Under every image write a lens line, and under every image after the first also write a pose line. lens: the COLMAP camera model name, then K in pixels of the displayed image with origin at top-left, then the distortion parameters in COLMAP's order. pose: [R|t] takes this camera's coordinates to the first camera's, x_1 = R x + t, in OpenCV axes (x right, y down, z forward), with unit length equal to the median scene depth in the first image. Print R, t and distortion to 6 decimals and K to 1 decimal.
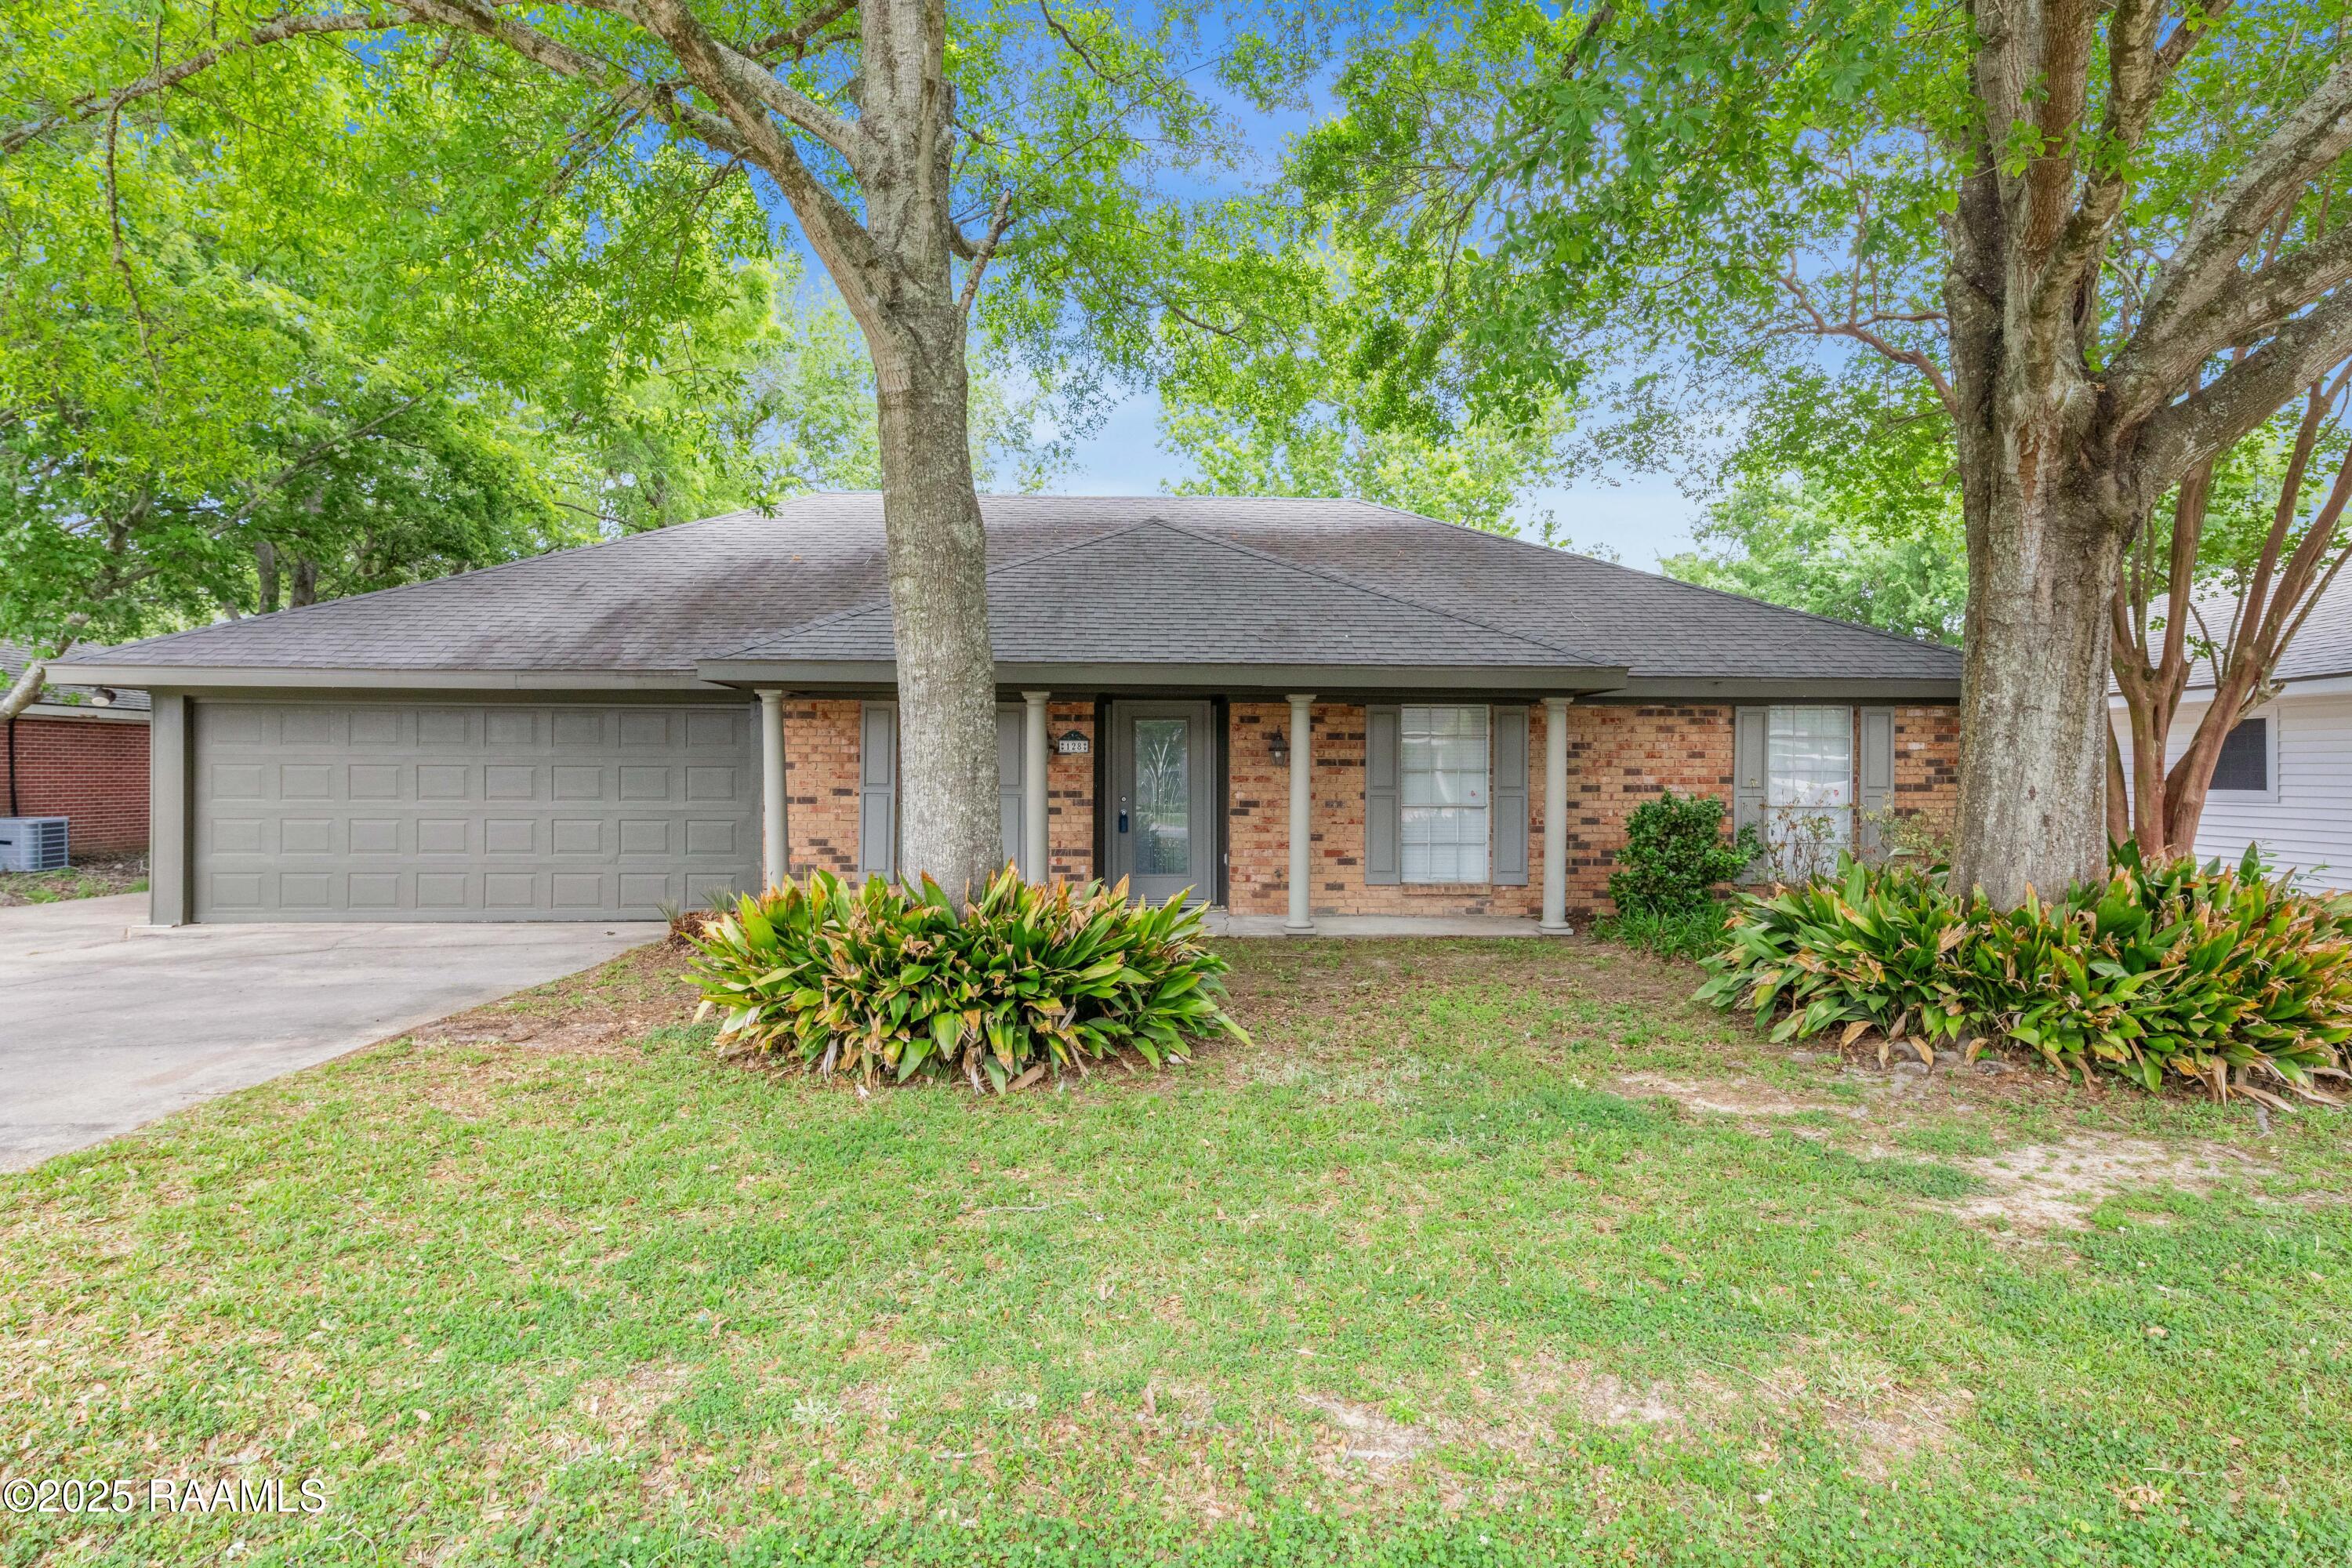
lens RADIAL K [[1373.8, 0, 1171.7], [0, 1373.8, 790.2], [0, 0, 1]] dist [0.002181, 0.001596]
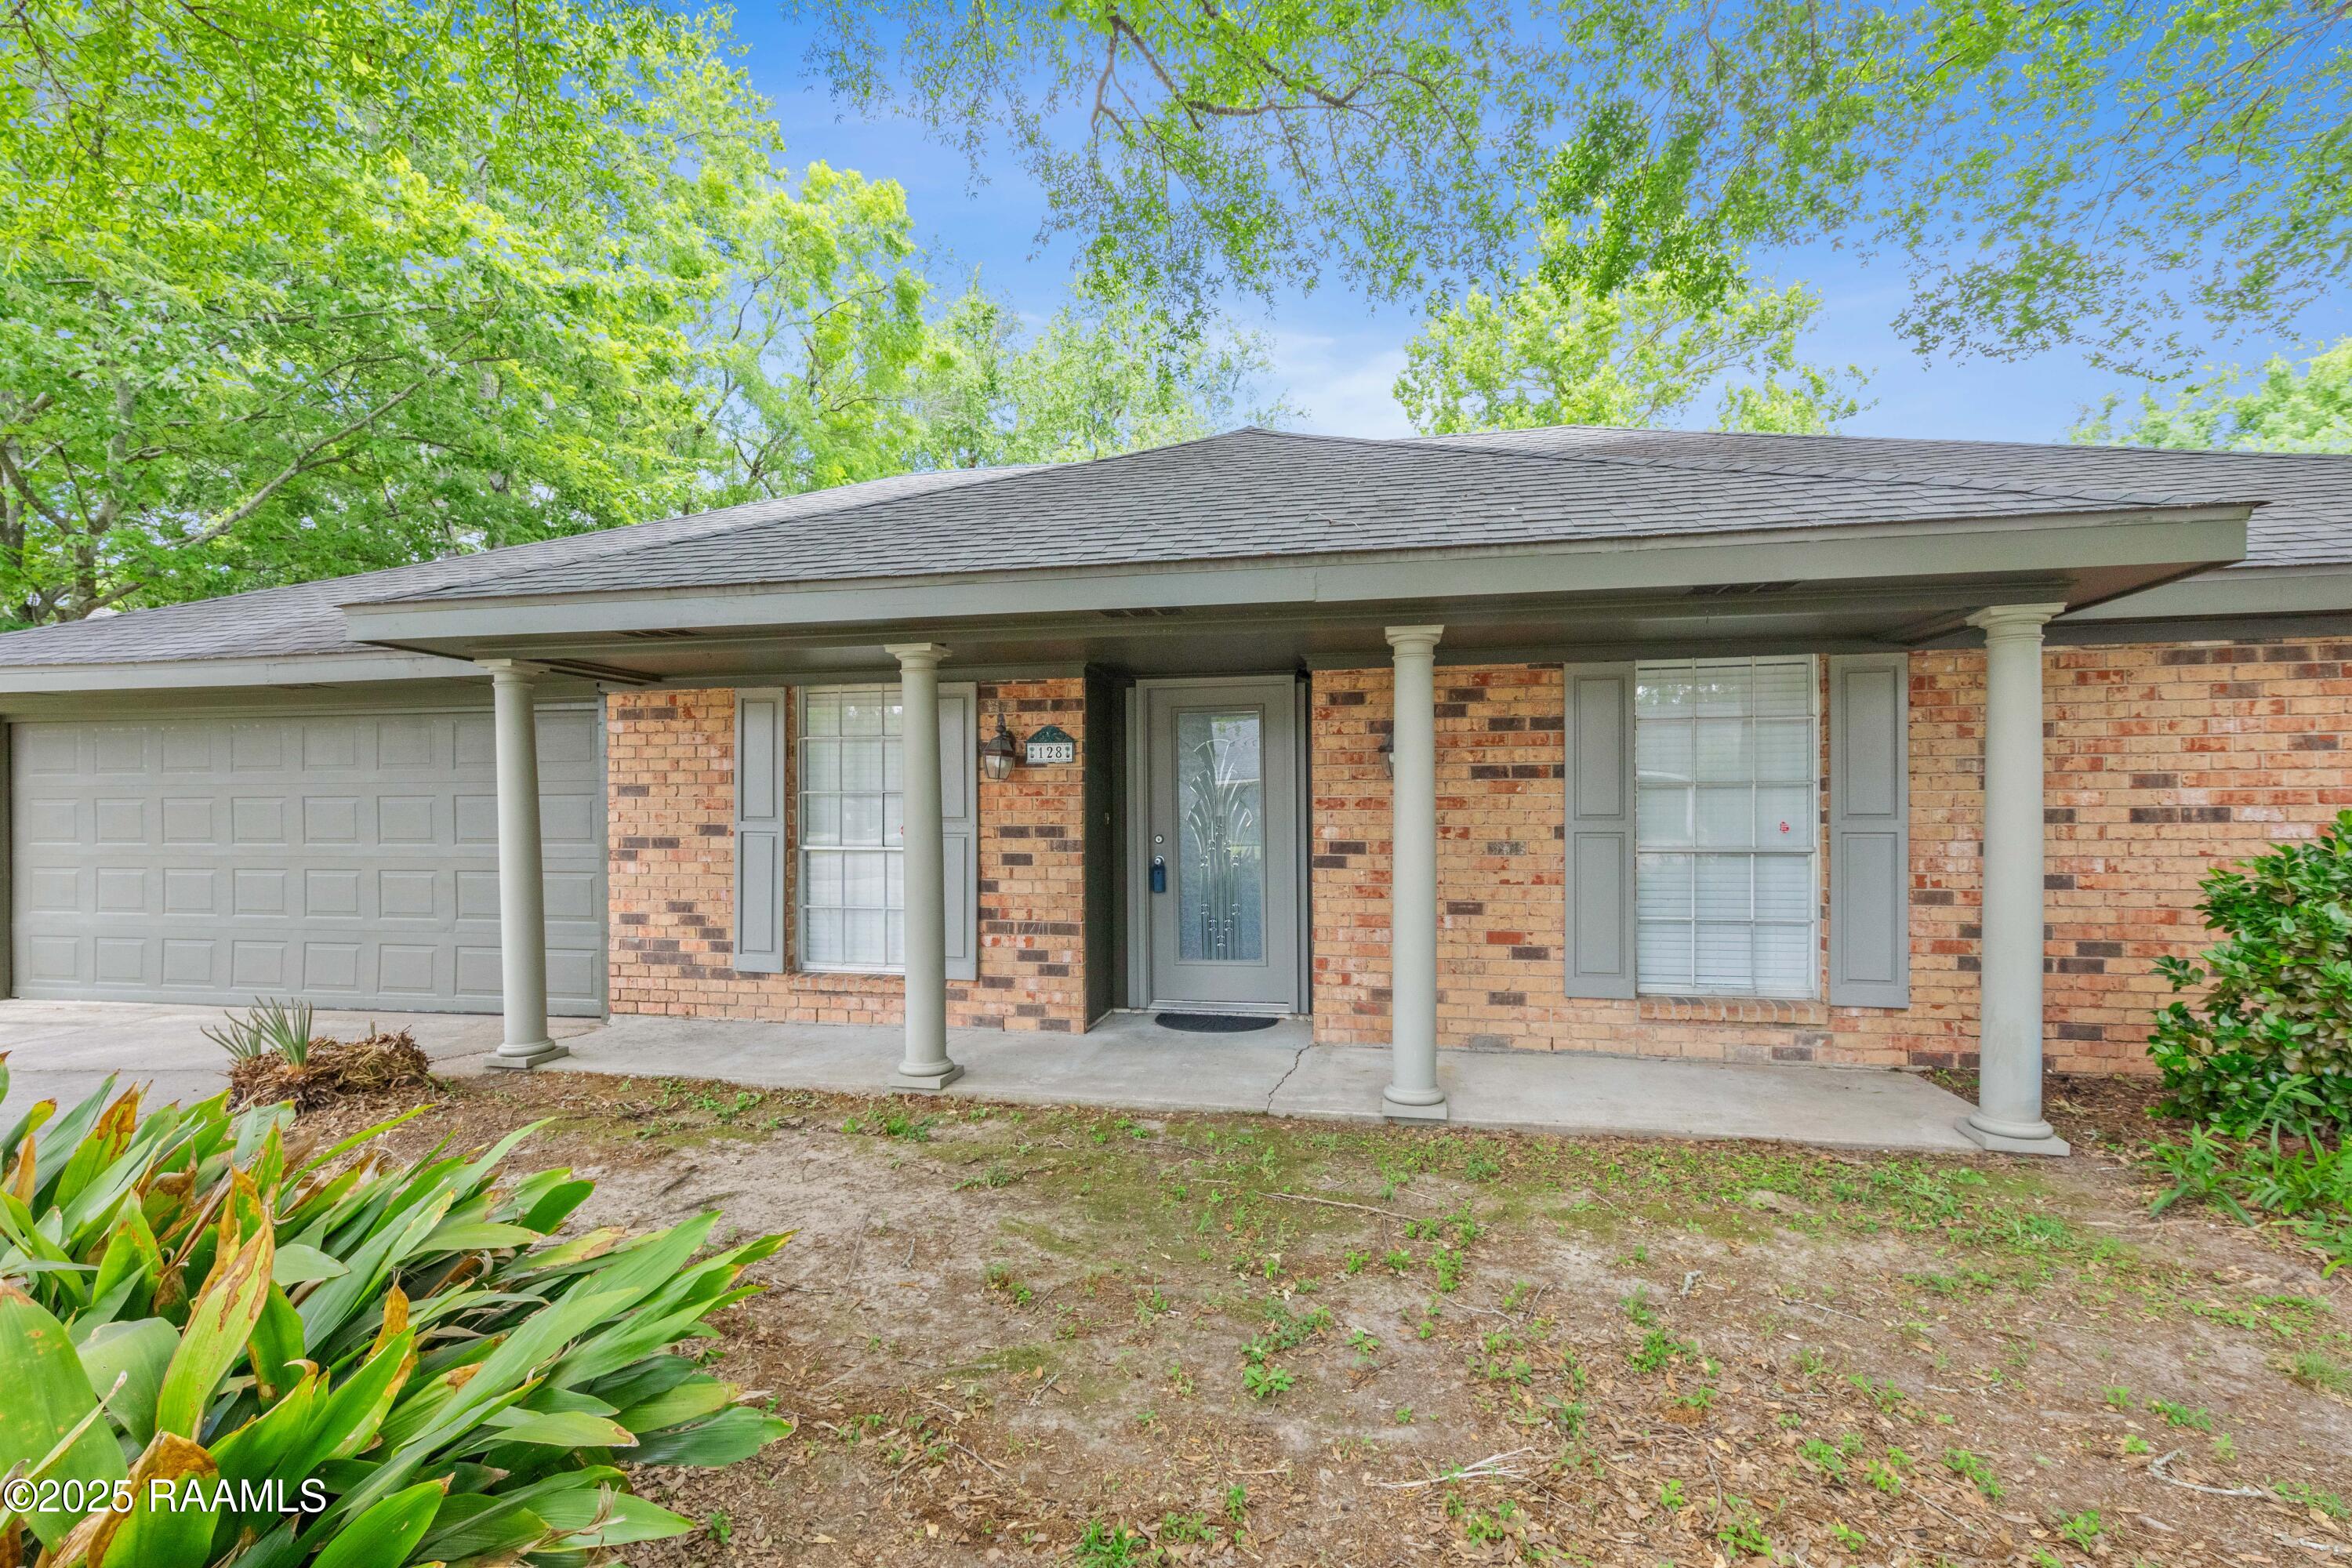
lens RADIAL K [[989.5, 0, 1215.0], [0, 989.5, 827.6], [0, 0, 1]] dist [0.007669, -0.001989]
pose [[0.968364, -0.005636, -0.249476, 0.105367], [0.003605, 0.999957, -0.008598, 0.005042], [0.249514, 0.007427, 0.968343, 0.590769]]
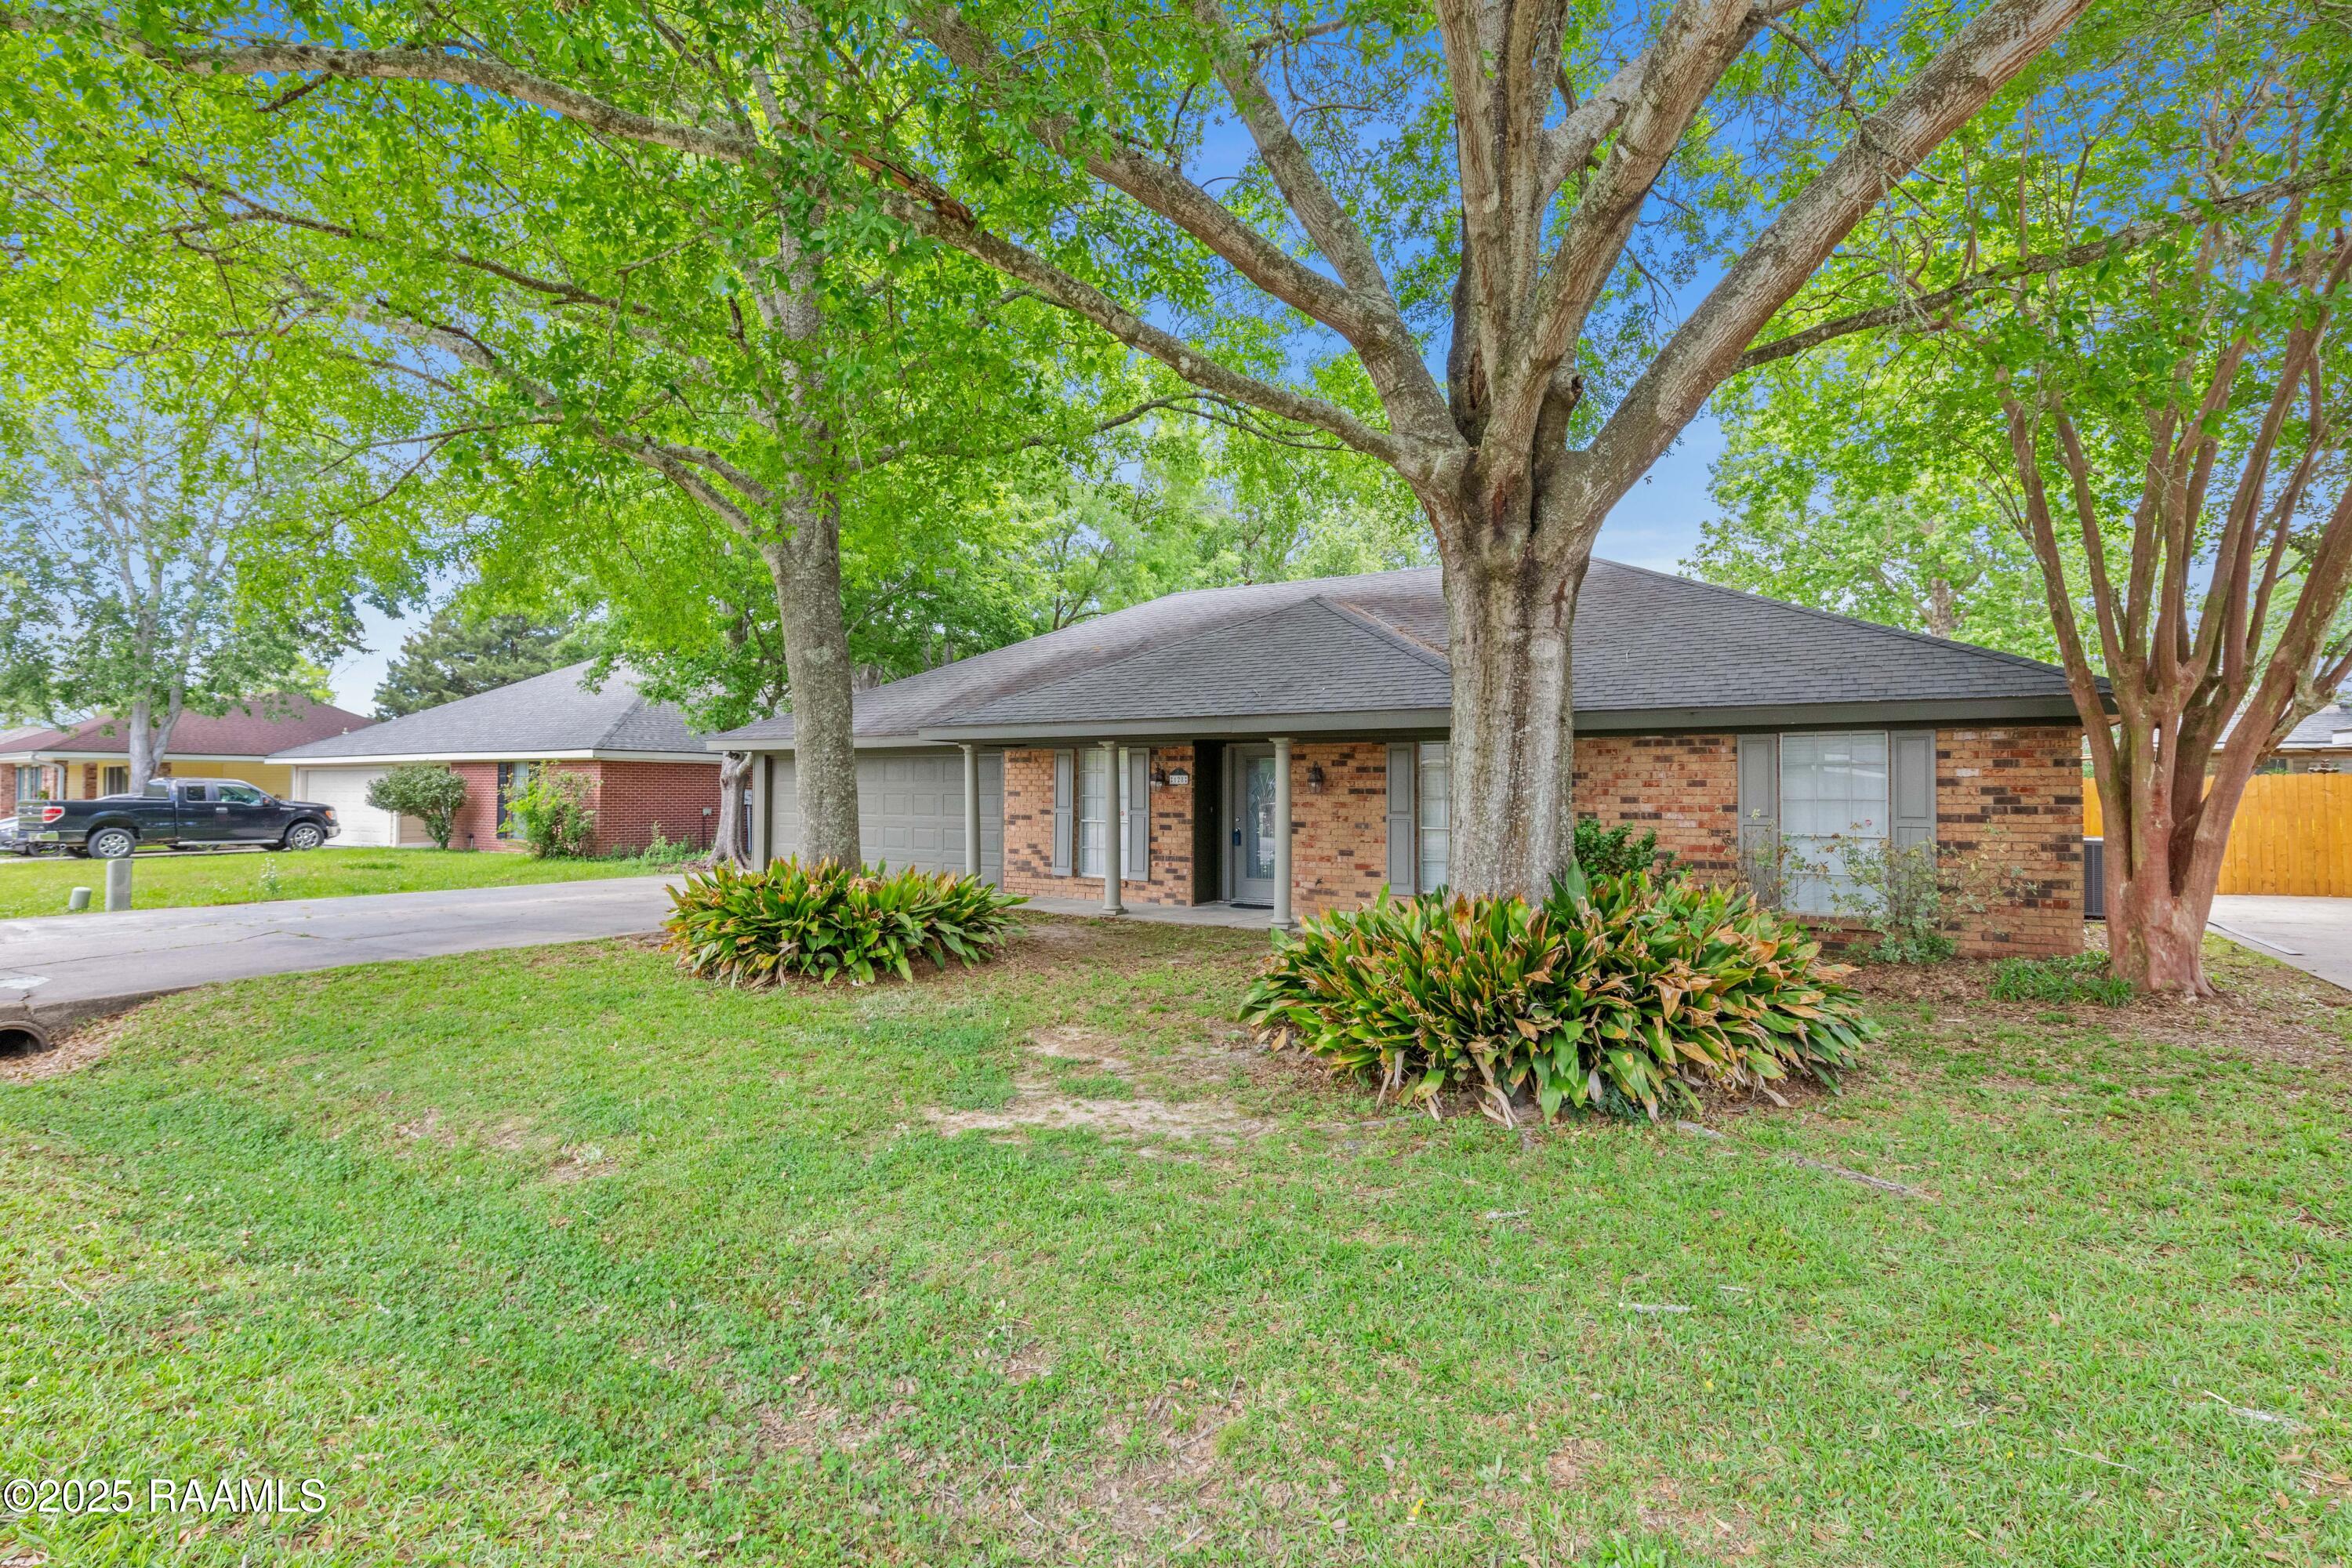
lens RADIAL K [[1190.2, 0, 1177.4], [0, 1190.2, 777.8], [0, 0, 1]] dist [0.005360, 0.000311]
pose [[0.806674, -0.007657, -0.590947, 0.606846], [-0.008987, 0.999642, -0.025220, -0.004253], [0.590928, 0.025655, 0.806316, 0.061201]]
